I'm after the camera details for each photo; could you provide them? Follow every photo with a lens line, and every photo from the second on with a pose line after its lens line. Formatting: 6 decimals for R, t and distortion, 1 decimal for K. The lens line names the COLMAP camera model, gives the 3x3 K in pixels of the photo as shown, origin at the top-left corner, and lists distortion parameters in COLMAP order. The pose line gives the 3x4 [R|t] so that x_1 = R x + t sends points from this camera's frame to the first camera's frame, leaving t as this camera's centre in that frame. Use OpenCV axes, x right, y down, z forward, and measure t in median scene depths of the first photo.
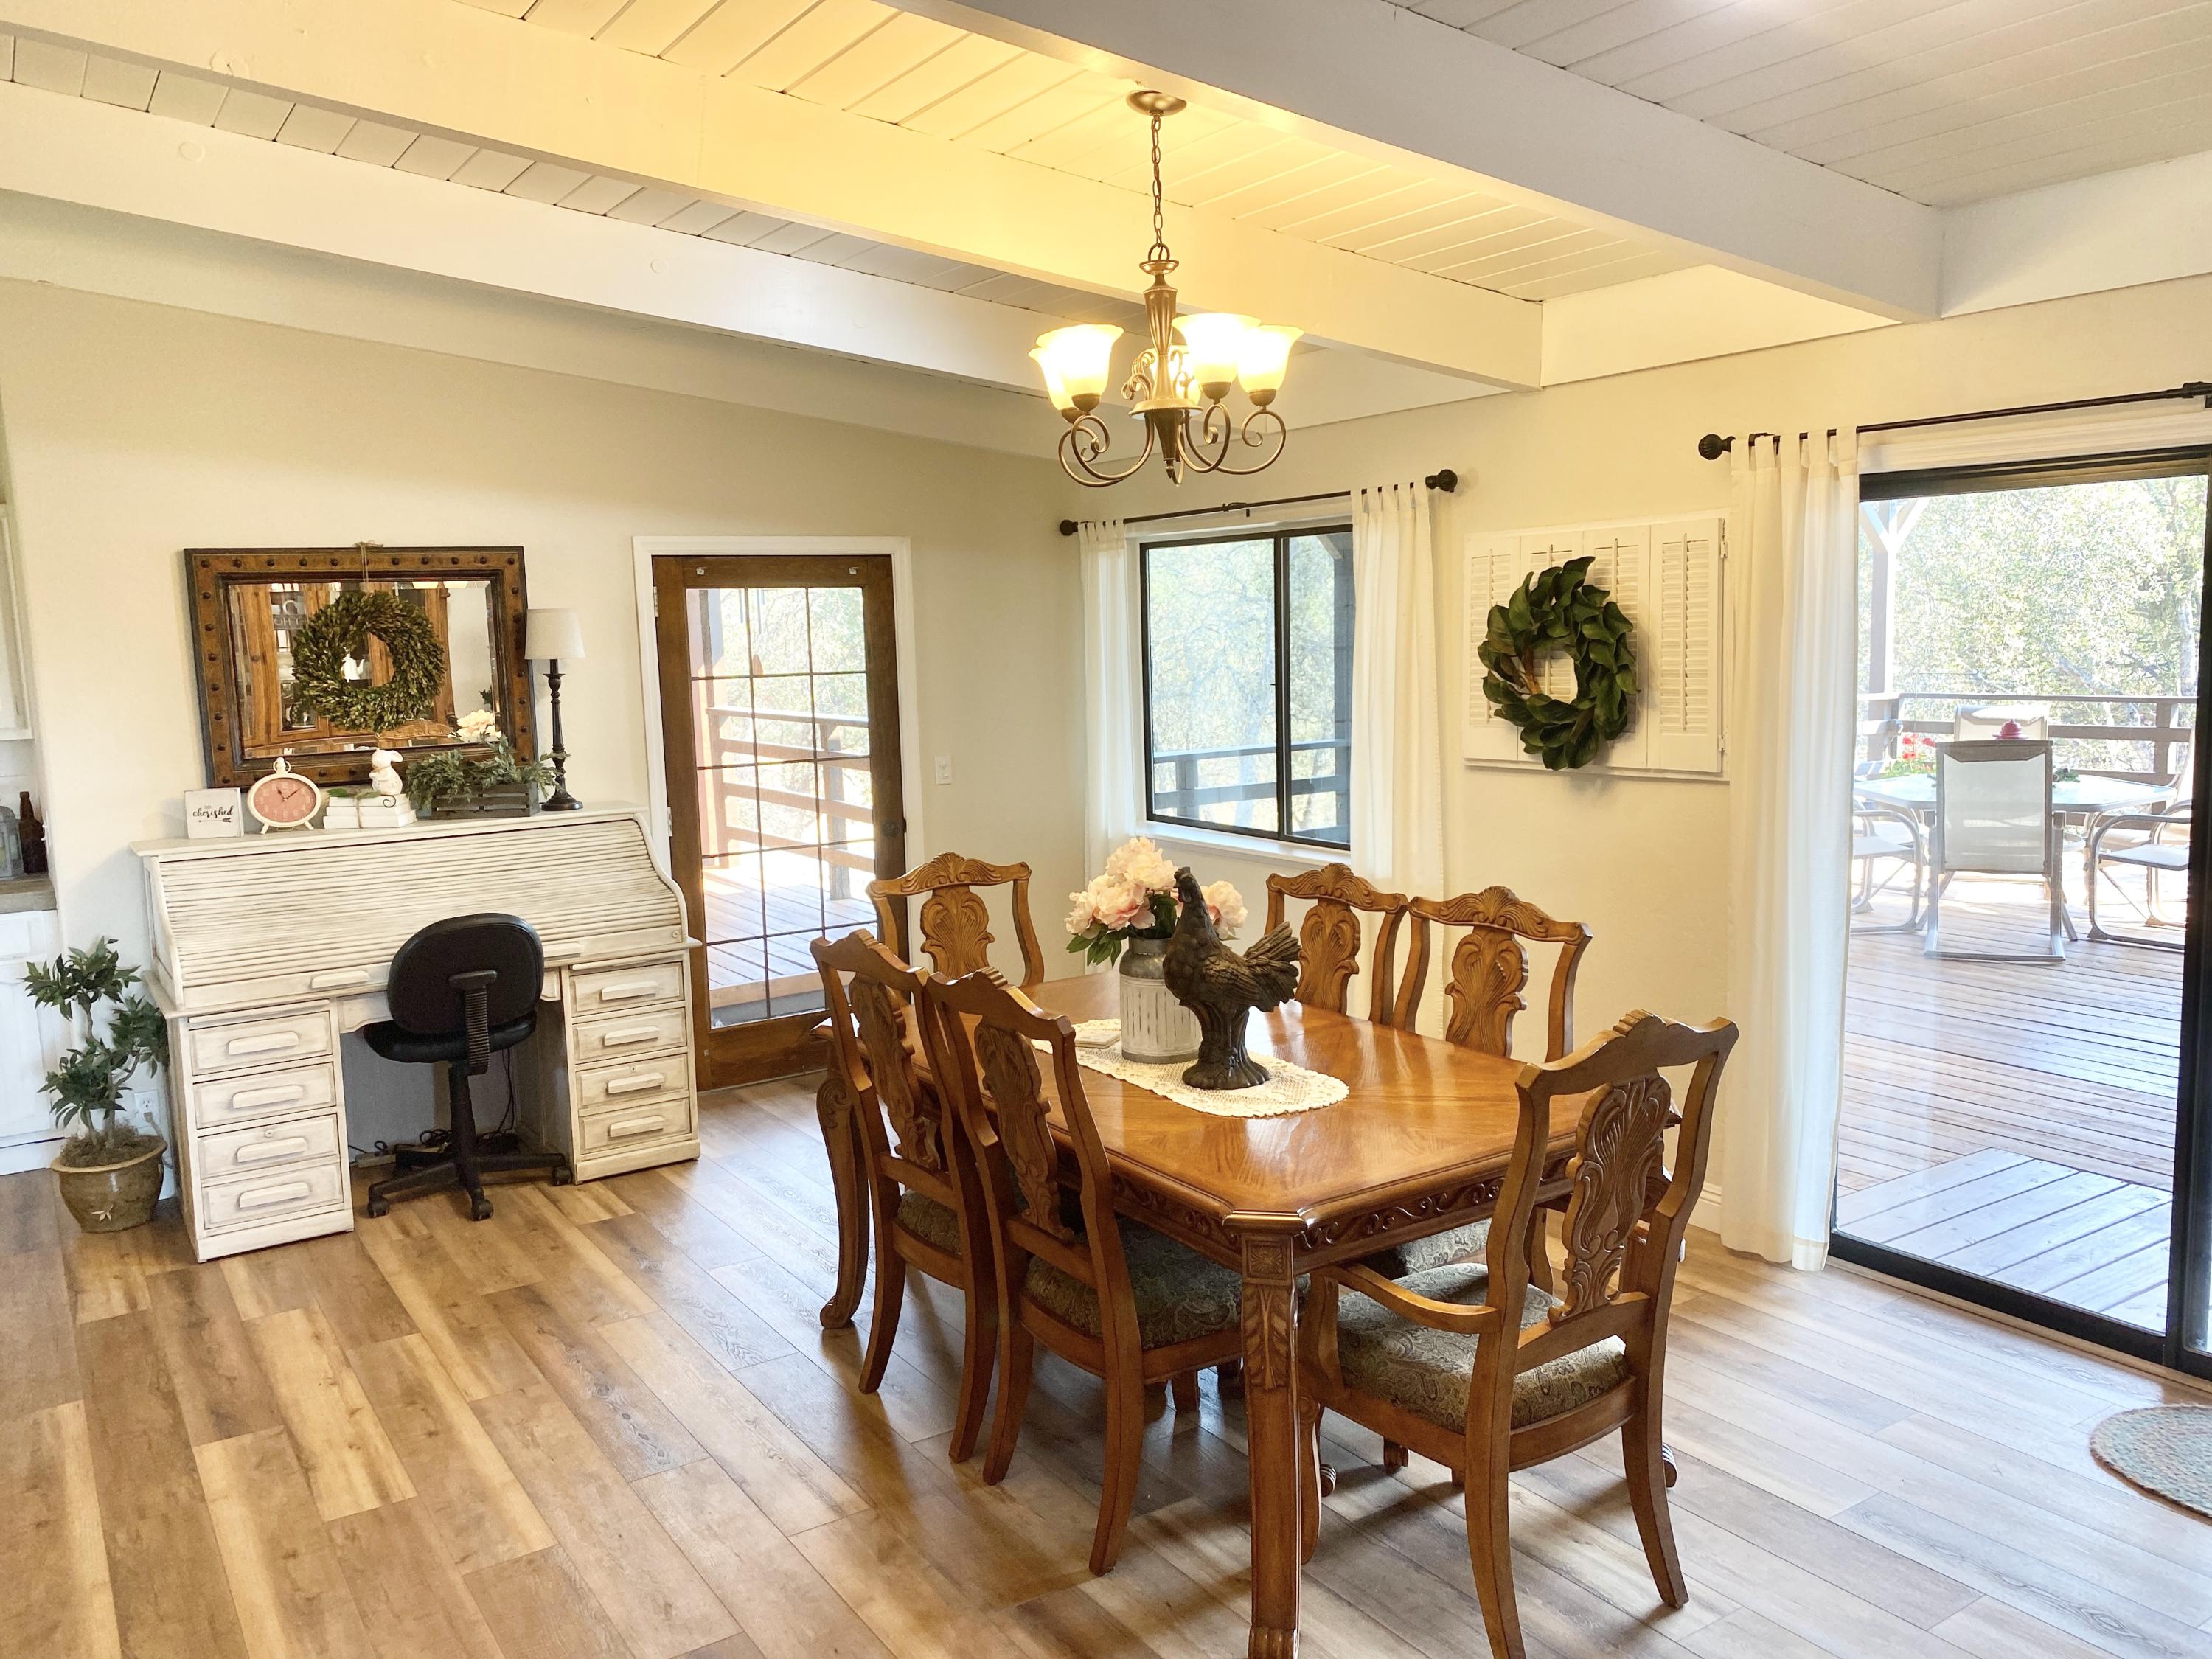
lens RADIAL K [[1706.8, 0, 1106.0], [0, 1706.8, 829.5], [0, 0, 1]] dist [-0.002548, -0.003727]
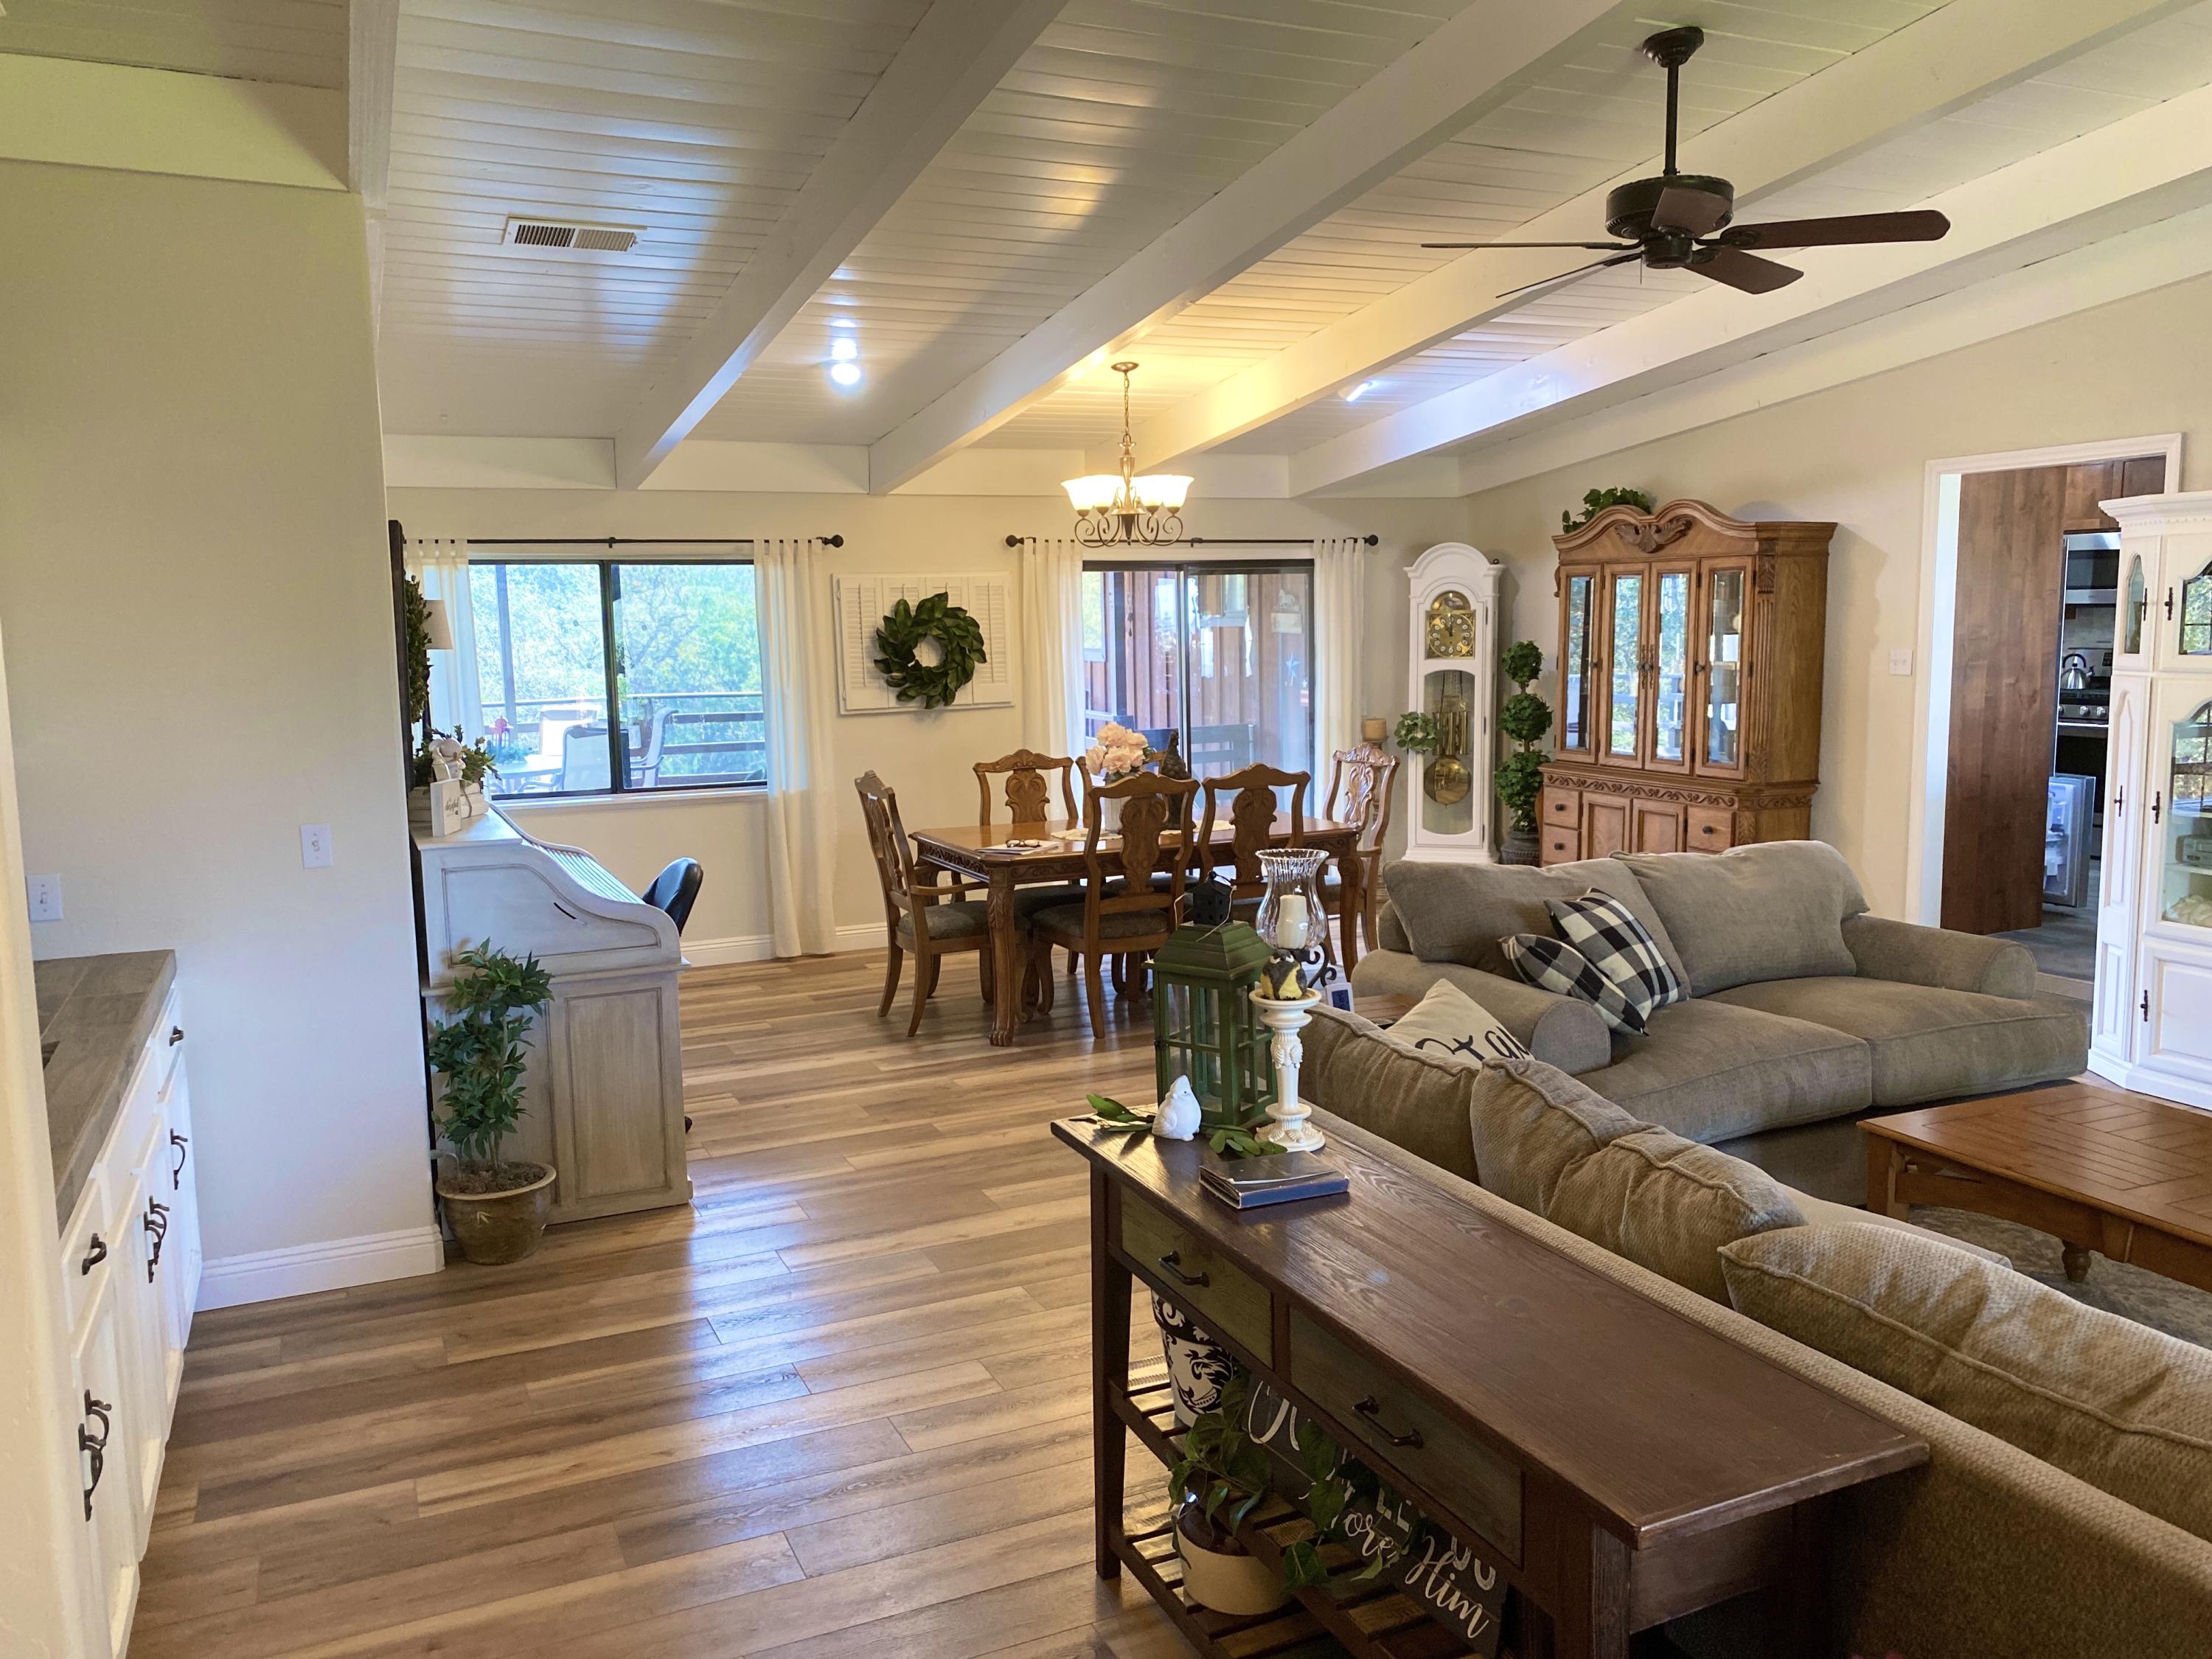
lens RADIAL K [[1706.8, 0, 1106.0], [0, 1706.8, 829.5], [0, 0, 1]] dist [-0.002548, -0.003727]
pose [[0.132505, -0.095752, 0.986547, -1.527843], [0.131725, 0.988195, 0.078219, -0.023366], [-0.982390, 0.119589, 0.143554, 0.574714]]
